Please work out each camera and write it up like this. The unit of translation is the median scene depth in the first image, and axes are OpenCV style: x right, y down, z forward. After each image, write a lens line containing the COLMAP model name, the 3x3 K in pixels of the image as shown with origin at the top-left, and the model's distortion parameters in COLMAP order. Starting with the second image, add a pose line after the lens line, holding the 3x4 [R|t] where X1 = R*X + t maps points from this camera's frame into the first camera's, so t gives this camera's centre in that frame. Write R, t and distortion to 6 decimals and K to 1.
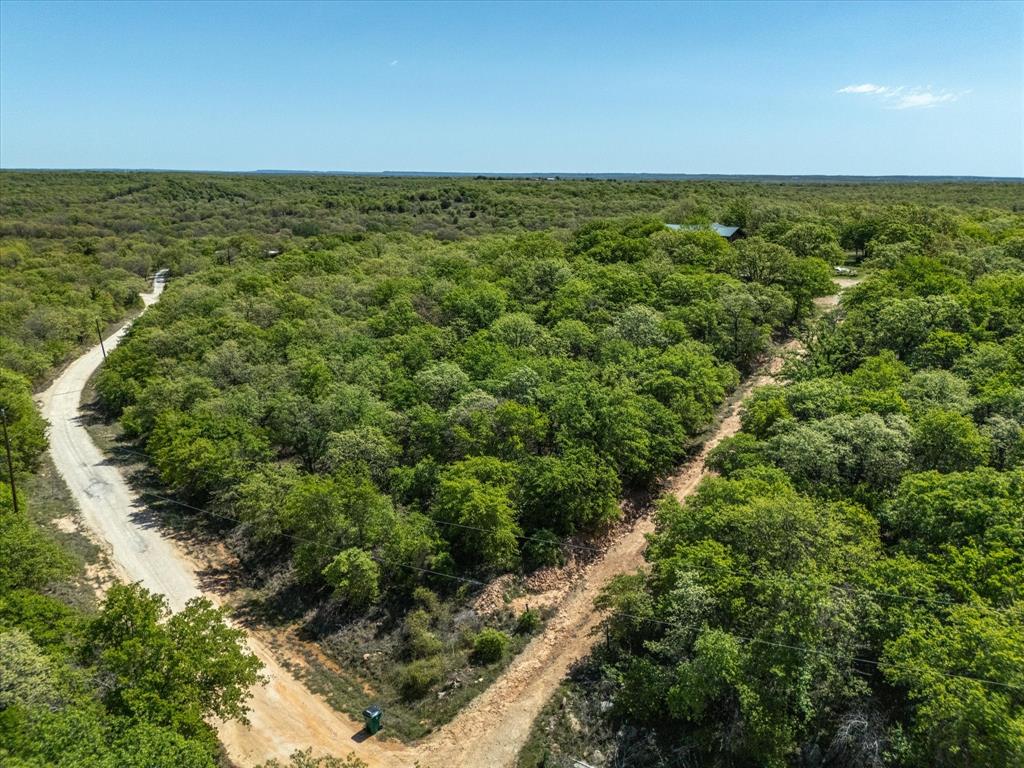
lens RADIAL K [[752.7, 0, 515.9], [0, 752.7, 385.7], [0, 0, 1]] dist [0.050269, -0.012443]
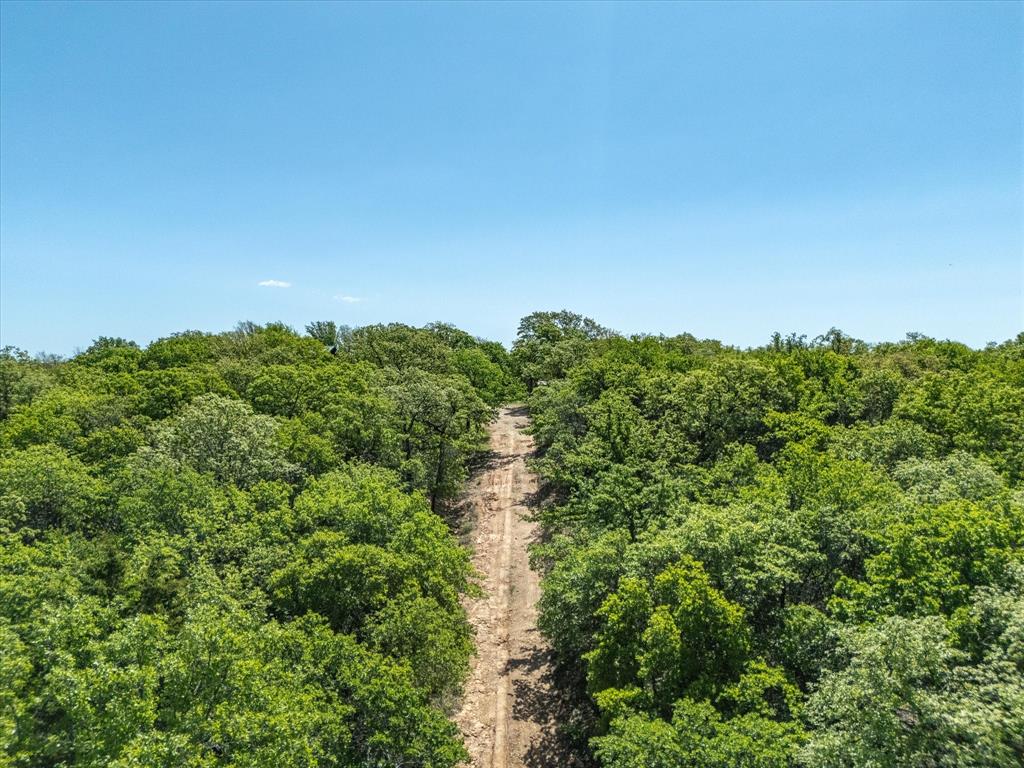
lens RADIAL K [[753.3, 0, 512.0], [0, 753.3, 383.5], [0, 0, 1]] dist [0.075940, -0.078473]
pose [[0.837436, -0.005611, 0.546507, 0.077558], [0.140904, 0.968361, -0.205971, -0.002455], [-0.528060, 0.249492, 0.811731, 0.650292]]
